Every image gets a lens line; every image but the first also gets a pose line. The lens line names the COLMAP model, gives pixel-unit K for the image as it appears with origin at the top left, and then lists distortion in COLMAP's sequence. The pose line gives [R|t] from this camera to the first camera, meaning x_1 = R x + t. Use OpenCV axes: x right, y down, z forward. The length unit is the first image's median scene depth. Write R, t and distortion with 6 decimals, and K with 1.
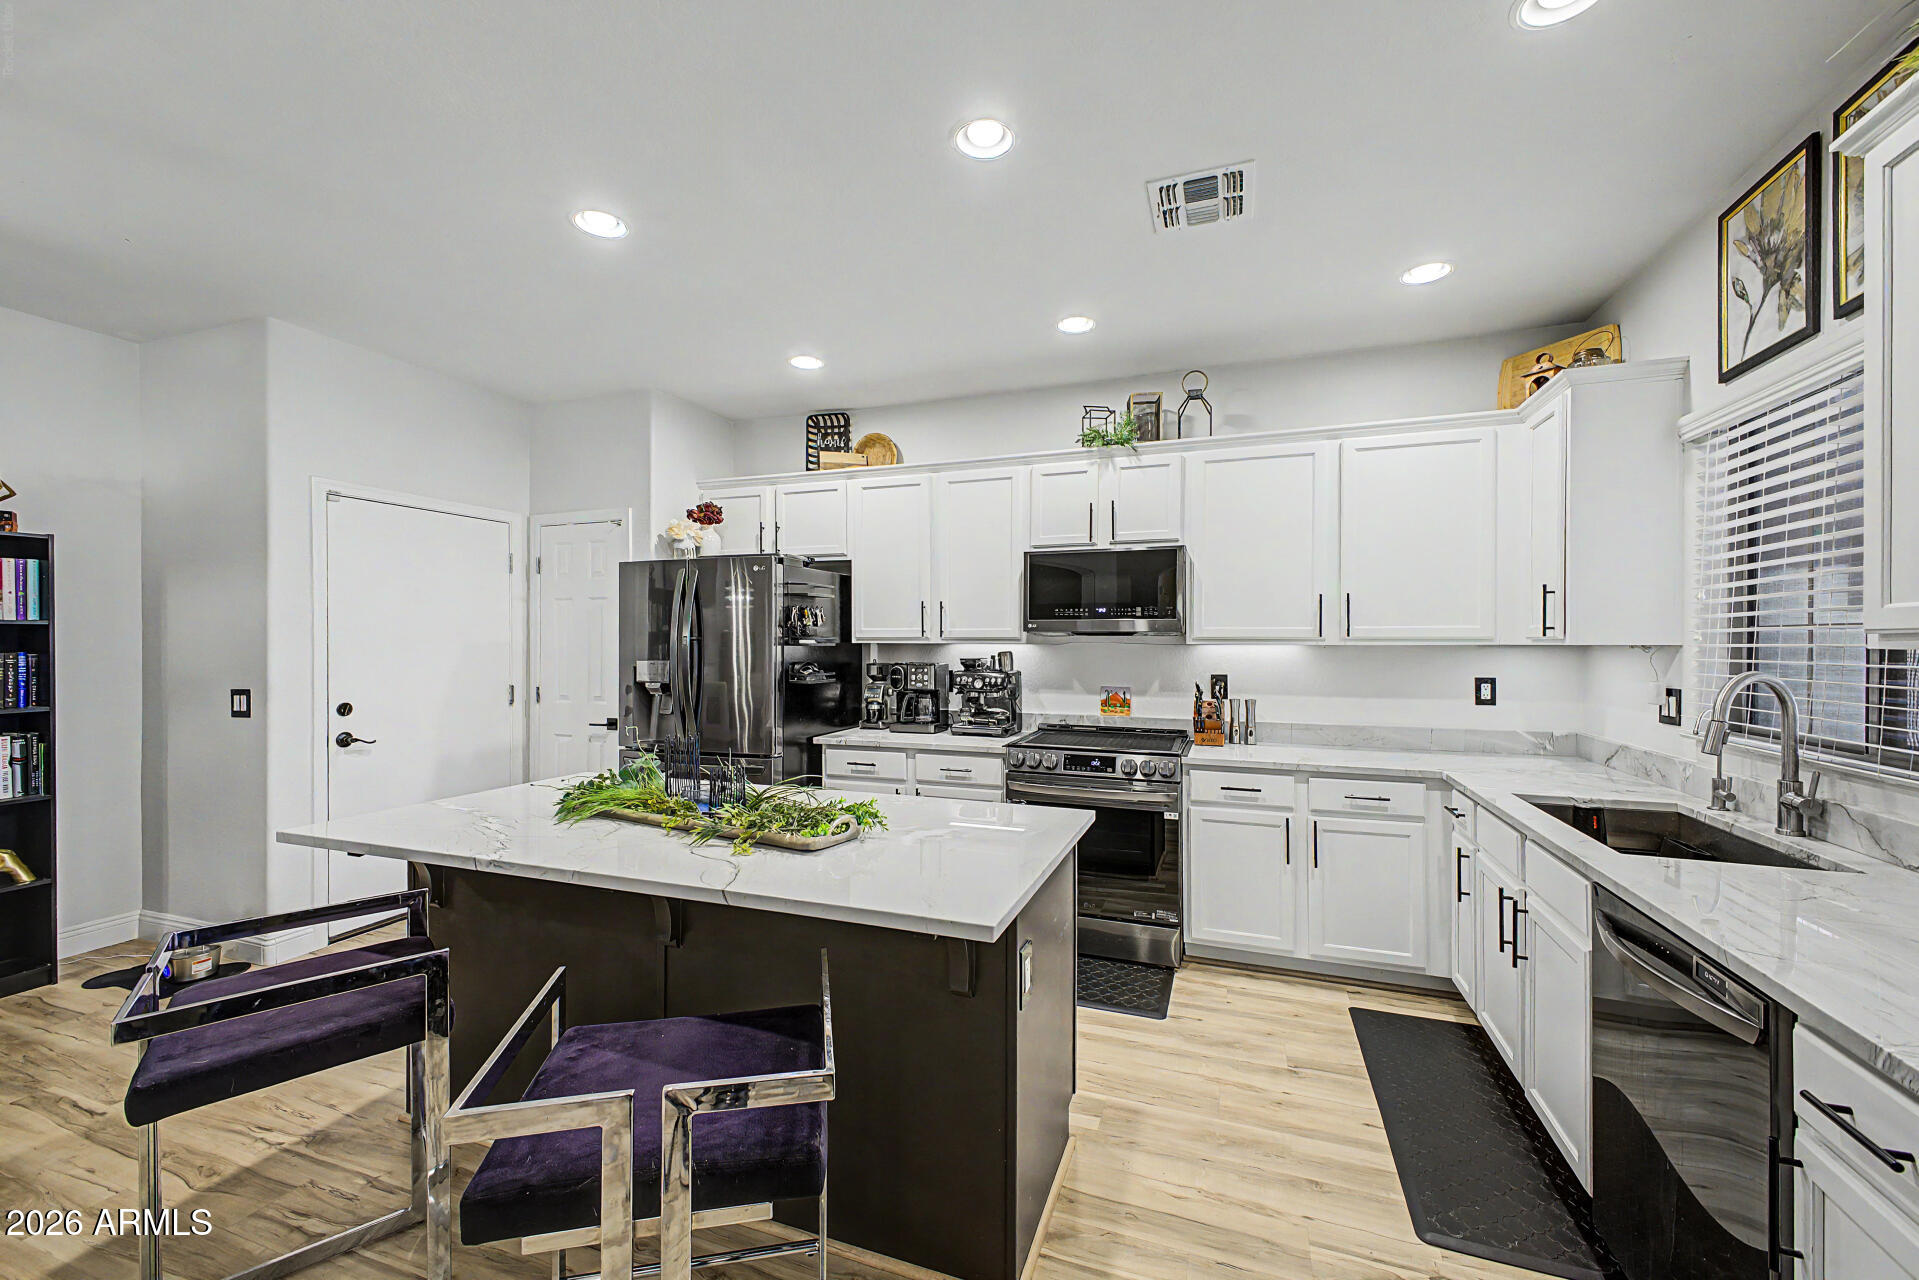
lens RADIAL K [[760.7, 0, 985.7], [0, 760.7, 645.2], [0, 0, 1]] dist [0.008551, -0.001316]
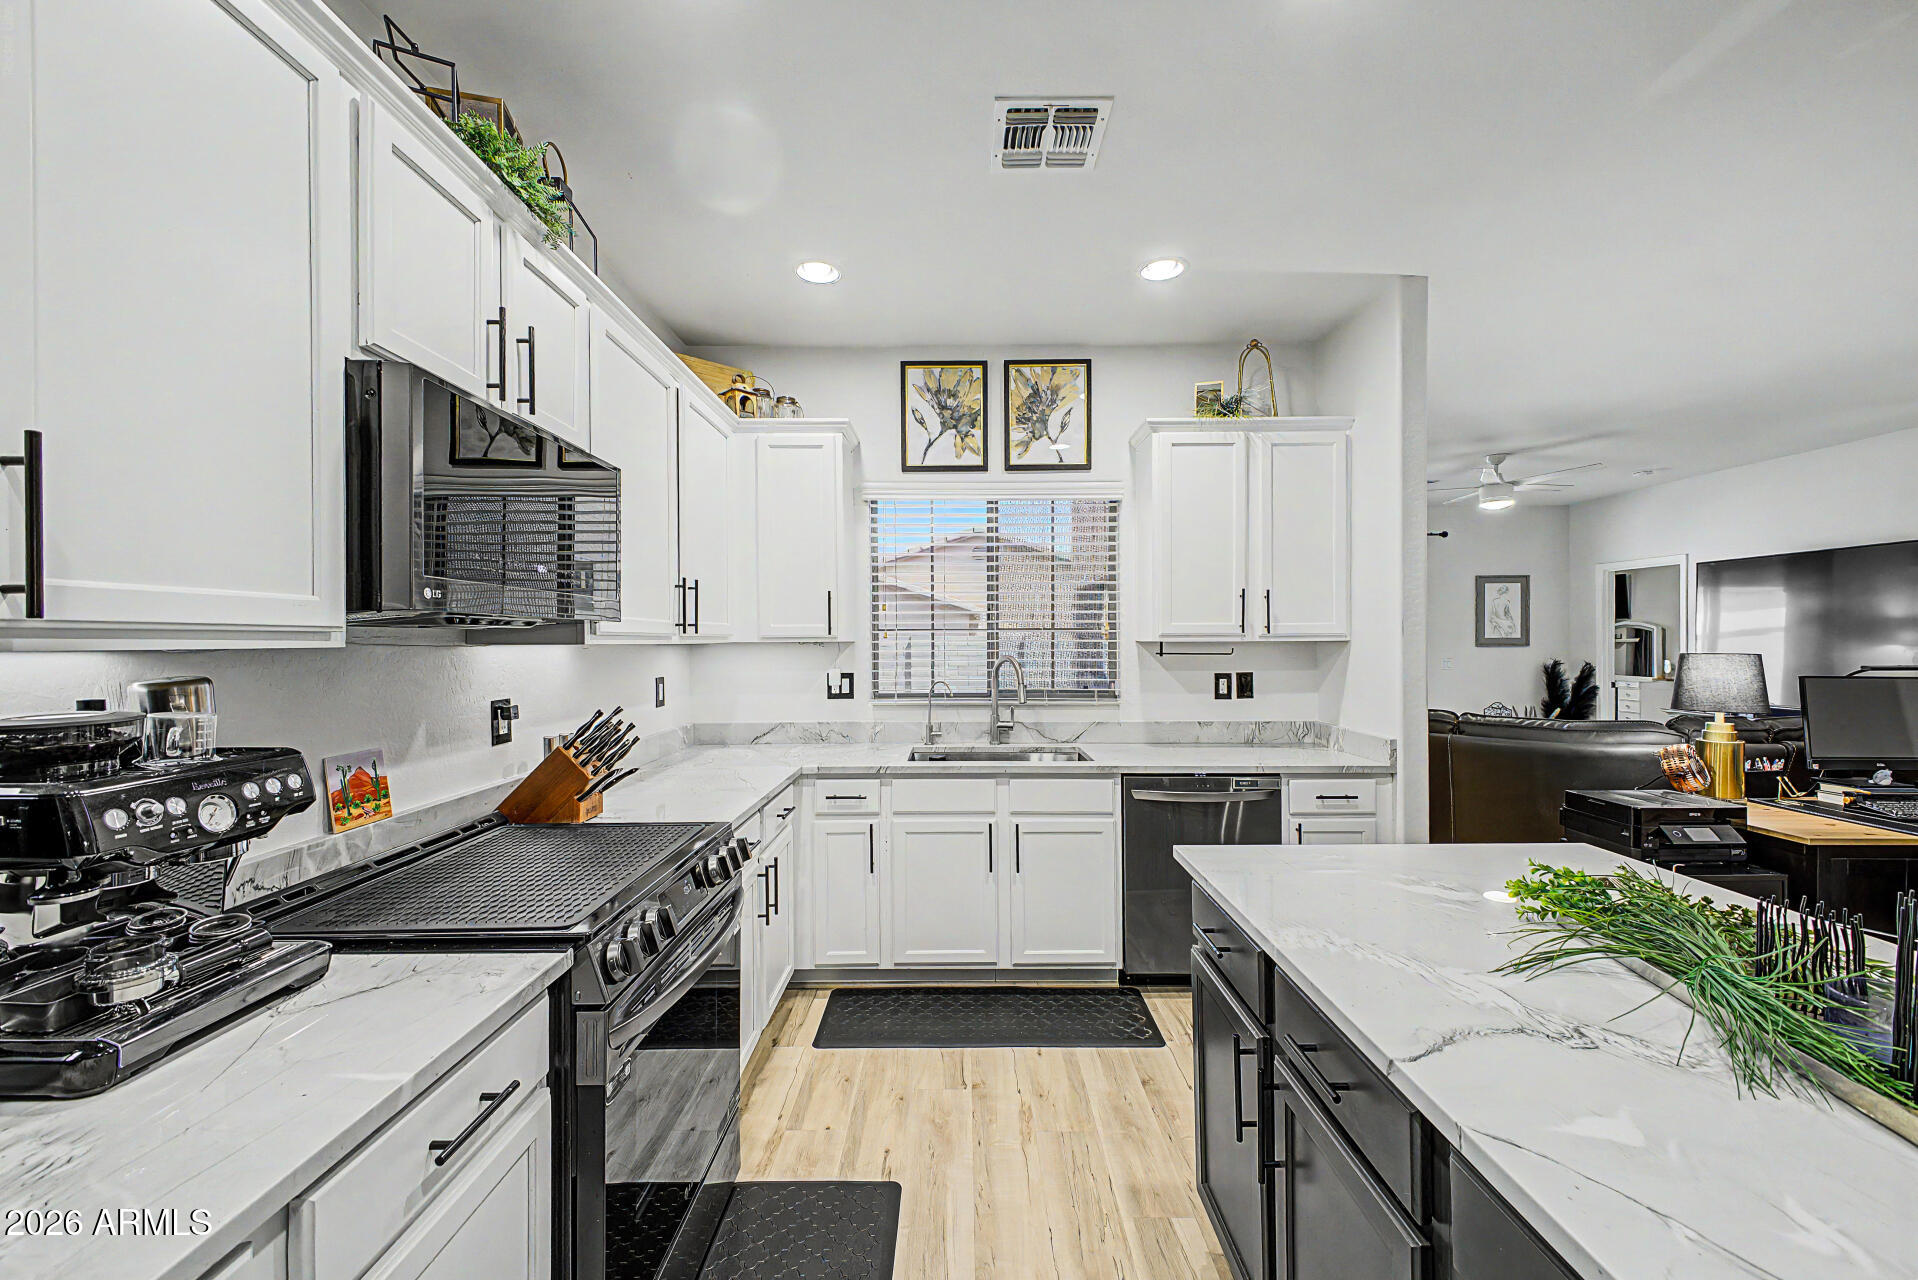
lens RADIAL K [[760.3, 0, 950.3], [0, 760.3, 641.3], [0, 0, 1]] dist [0.008551, -0.001316]
pose [[-0.310669, -0.007094, 0.950492, -0.387286], [0.002625, 0.999962, 0.008321, -0.009483], [-0.950514, 0.005080, -0.310639, 1.027618]]
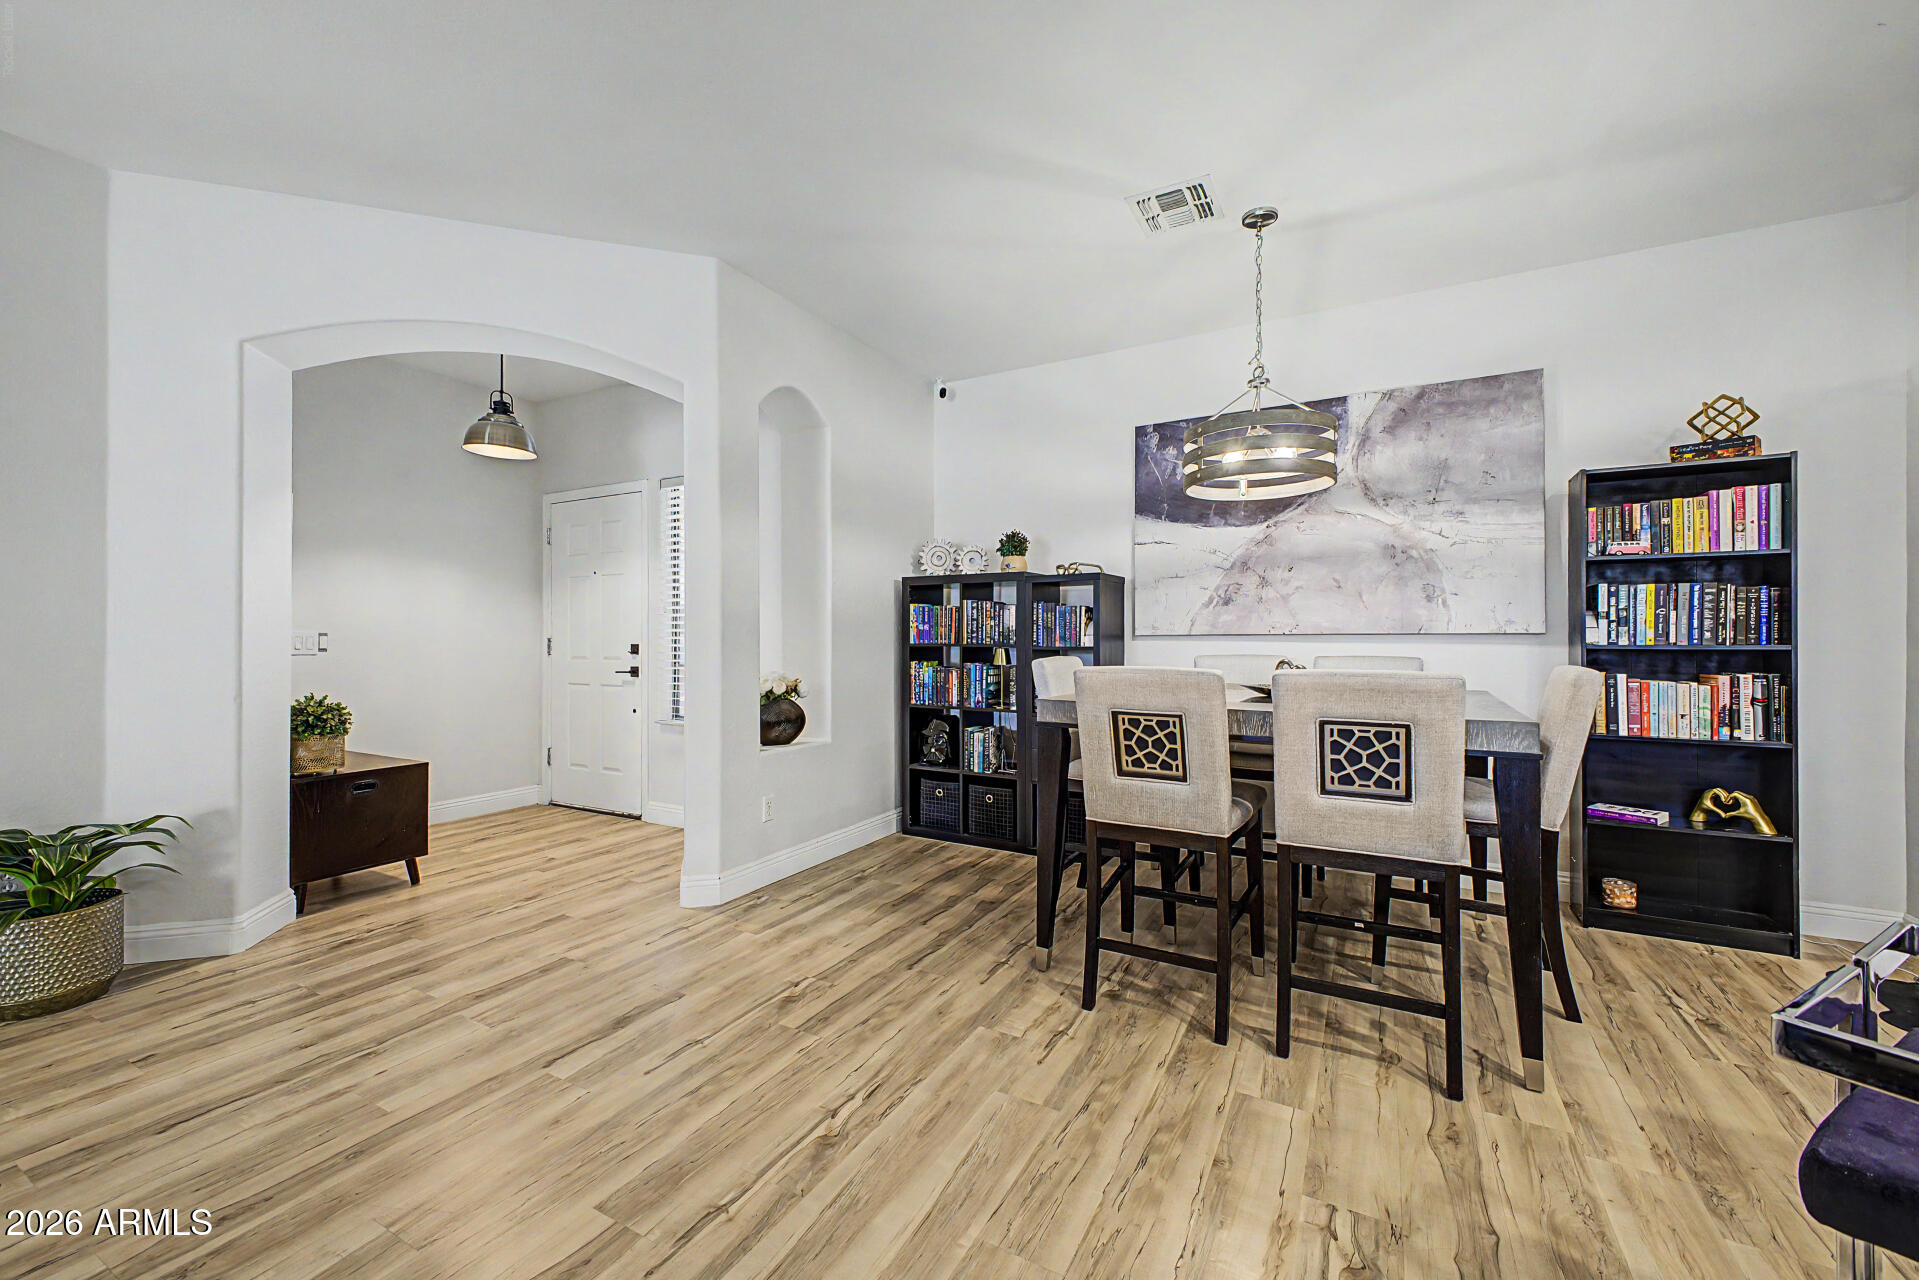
lens RADIAL K [[760.7, 0, 944.8], [0, 760.7, 635.6], [0, 0, 1]] dist [0.008551, -0.001316]
pose [[-0.171184, -0.003619, -0.985232, -0.161109], [-0.007651, 0.999968, -0.002344, 0.074194], [0.985209, 0.007136, -0.171206, 0.171920]]
